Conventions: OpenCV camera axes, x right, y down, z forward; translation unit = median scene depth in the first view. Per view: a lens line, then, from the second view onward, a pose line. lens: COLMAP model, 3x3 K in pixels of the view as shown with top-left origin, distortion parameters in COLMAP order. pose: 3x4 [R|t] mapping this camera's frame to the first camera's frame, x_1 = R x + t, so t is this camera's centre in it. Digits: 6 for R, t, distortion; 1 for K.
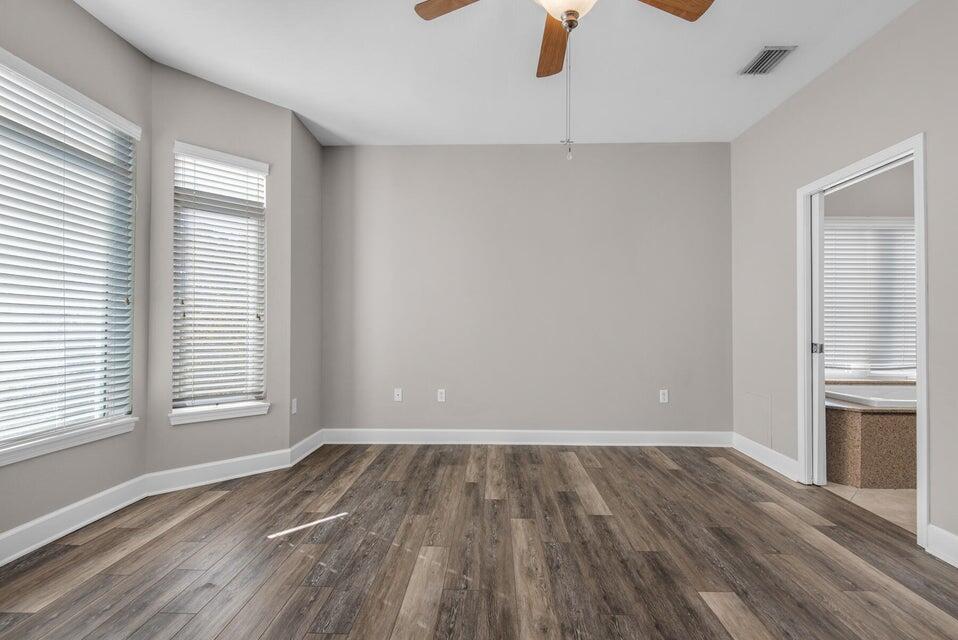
lens RADIAL K [[444.4, 0, 482.1], [0, 444.4, 320.4], [0, 0, 1]] dist [0.019929, -0.005858]
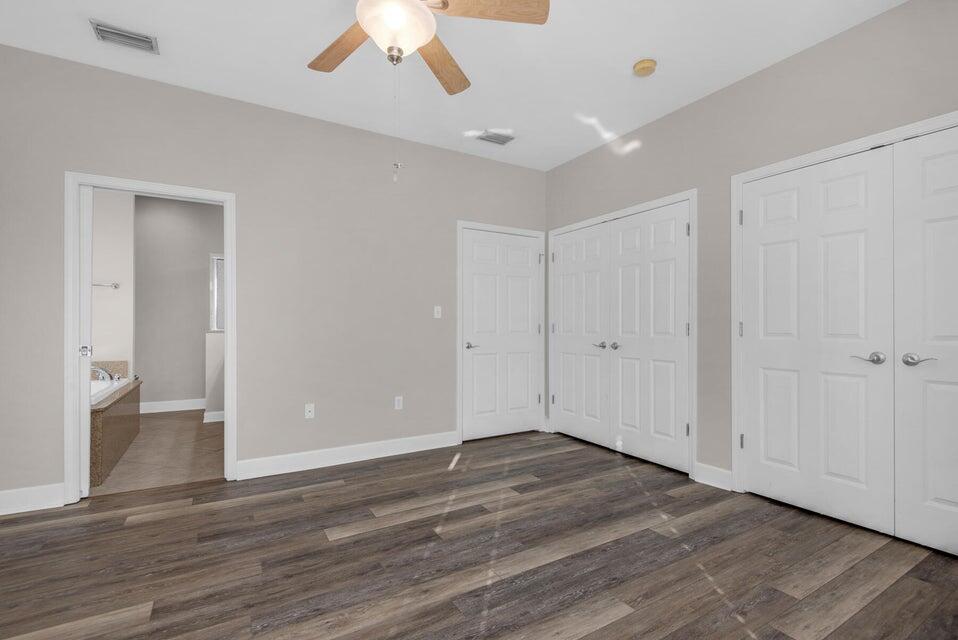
lens RADIAL K [[444.4, 0, 483.6], [0, 444.4, 325.4], [0, 0, 1]] dist [0.019929, -0.005858]
pose [[-0.547230, -0.001021, 0.836982, -0.528399], [-0.015137, 0.999848, -0.008677, 0.003269], [-0.836845, -0.017418, -0.547162, 0.876583]]
